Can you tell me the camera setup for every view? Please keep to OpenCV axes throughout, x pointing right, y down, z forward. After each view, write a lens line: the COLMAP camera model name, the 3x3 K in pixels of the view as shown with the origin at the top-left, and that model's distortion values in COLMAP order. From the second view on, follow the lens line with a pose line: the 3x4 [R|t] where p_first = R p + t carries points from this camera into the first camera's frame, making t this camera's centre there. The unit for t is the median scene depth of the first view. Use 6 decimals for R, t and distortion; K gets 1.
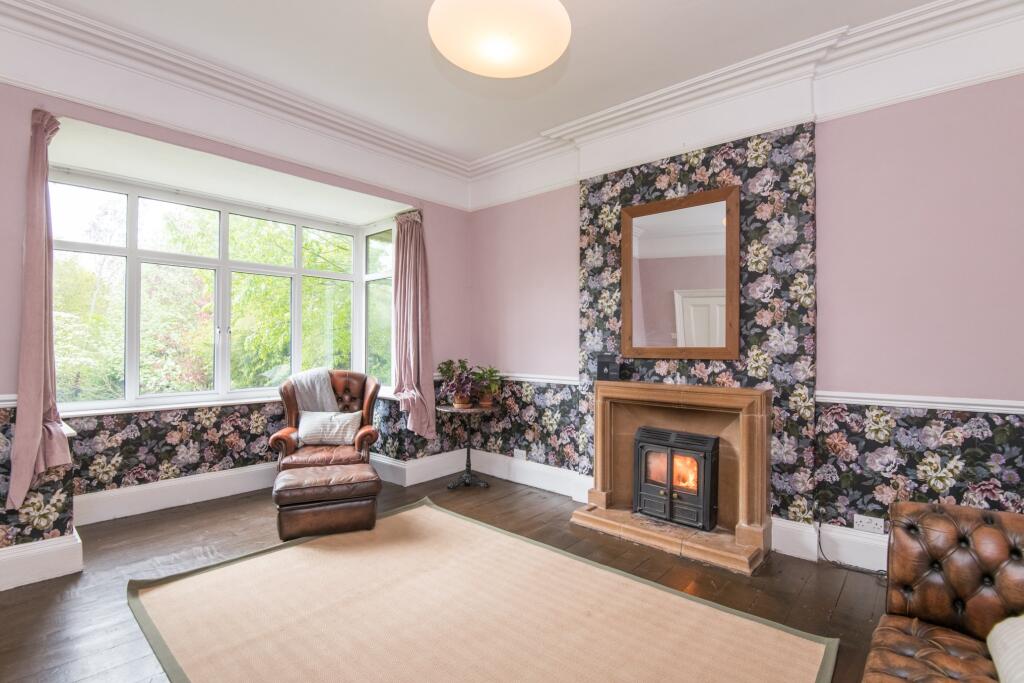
lens RADIAL K [[478.7, 0, 487.9], [0, 478.7, 353.9], [0, 0, 1]] dist [-0.021201, -0.010343]
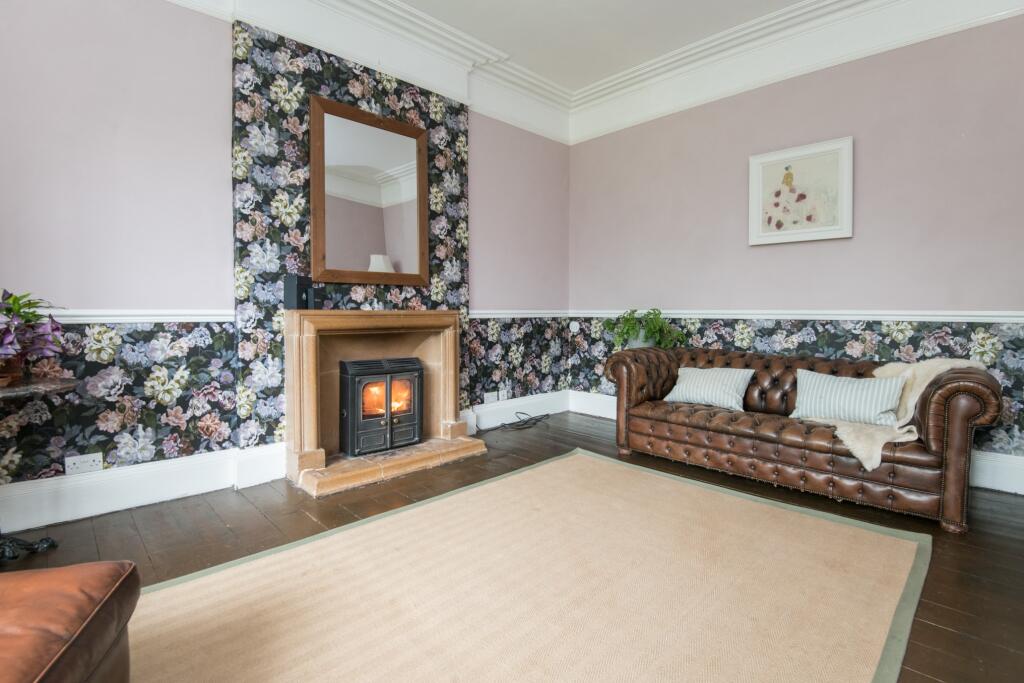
lens RADIAL K [[478.7, 0, 521.4], [0, 478.7, 341.4], [0, 0, 1]] dist [-0.021201, -0.010343]
pose [[0.028617, -0.059668, 0.997808, -0.581682], [0.020895, 0.998034, 0.059082, 0.077503], [-0.999372, 0.019158, 0.029807, 0.697423]]
